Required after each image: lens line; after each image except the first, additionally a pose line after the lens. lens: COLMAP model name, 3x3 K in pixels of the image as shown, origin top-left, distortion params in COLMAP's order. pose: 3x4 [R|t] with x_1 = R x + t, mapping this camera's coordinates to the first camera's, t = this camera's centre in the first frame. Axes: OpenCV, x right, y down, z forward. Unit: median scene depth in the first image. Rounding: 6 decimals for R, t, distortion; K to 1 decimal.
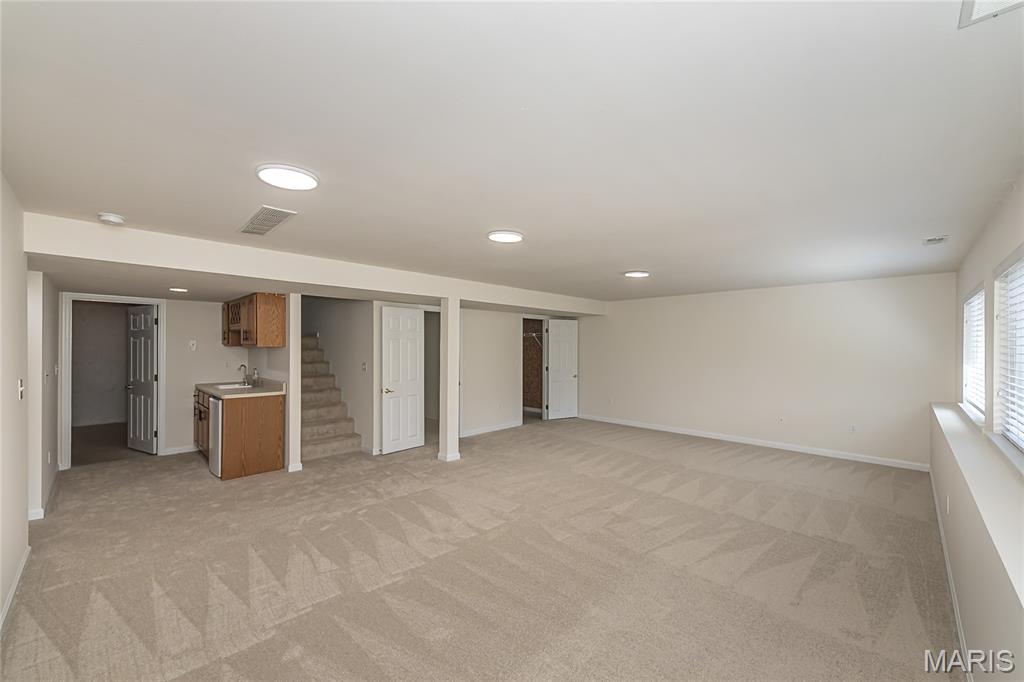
lens RADIAL K [[422.6, 0, 505.5], [0, 422.6, 351.9], [0, 0, 1]] dist [-0.000324, 0.000059]
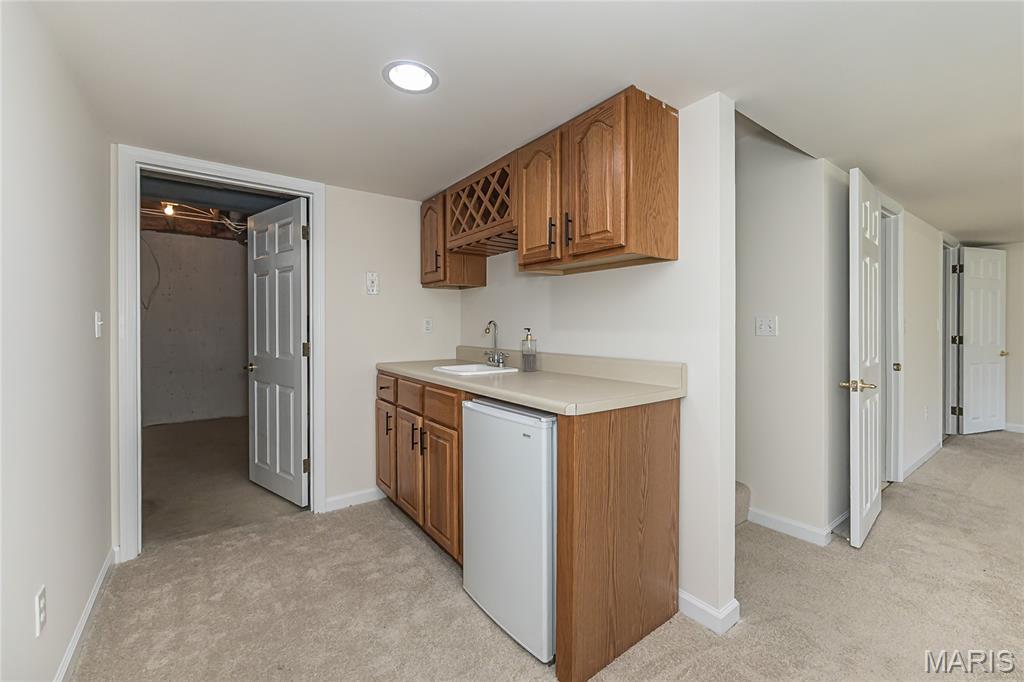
lens RADIAL K [[422.6, 0, 521.8], [0, 422.6, 335.2], [0, 0, 1]] dist [-0.000324, 0.000059]
pose [[0.992758, 0.001882, -0.120116, -0.504872], [-0.000544, 0.999937, 0.011174, 0.037941], [0.120129, -0.011028, 0.992697, 0.530415]]
